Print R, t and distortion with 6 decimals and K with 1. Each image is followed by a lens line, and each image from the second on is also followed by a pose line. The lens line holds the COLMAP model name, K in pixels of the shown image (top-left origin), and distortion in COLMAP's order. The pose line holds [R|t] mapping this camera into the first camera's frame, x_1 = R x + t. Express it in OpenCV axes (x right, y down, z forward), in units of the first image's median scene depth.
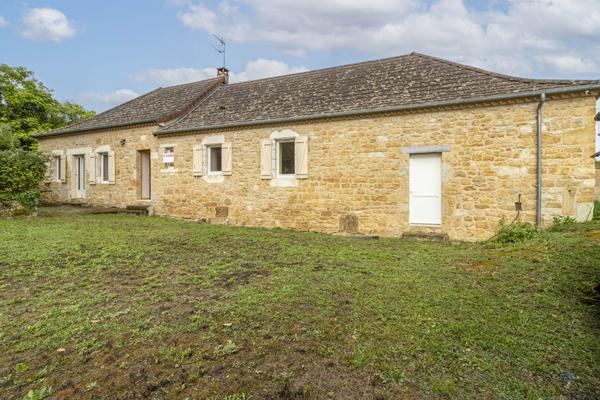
lens RADIAL K [[276.9, 0, 299.6], [0, 276.9, 196.1], [0, 0, 1]] dist [0.002906, 0.000246]
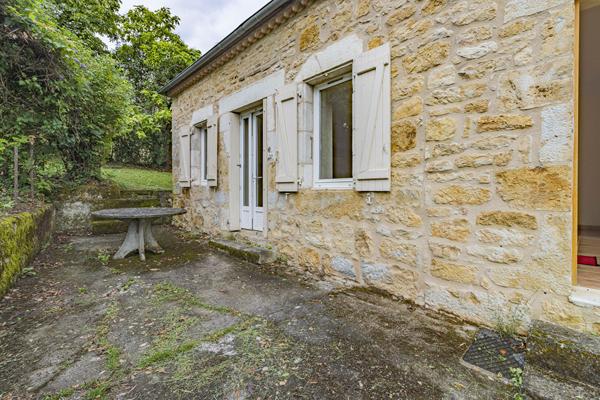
lens RADIAL K [[276.9, 0, 299.8], [0, 276.9, 196.3], [0, 0, 1]] dist [0.002906, 0.000246]
pose [[0.913990, 0.001659, -0.405734, -0.783308], [0.000259, 0.999989, 0.004672, -0.049834], [0.405737, -0.004375, 0.913979, 0.934652]]
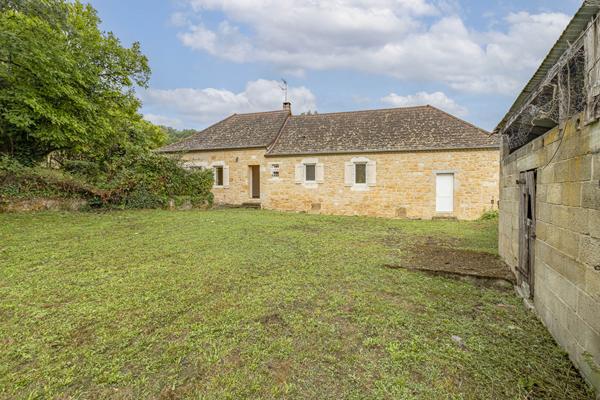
lens RADIAL K [[276.9, 0, 299.8], [0, 276.9, 200.6], [0, 0, 1]] dist [0.002906, 0.000246]
pose [[0.995929, -0.001559, 0.090128, -0.523175], [-0.000246, 0.999800, 0.020011, -0.007877], [-0.090141, -0.019952, 0.995729, -0.583778]]
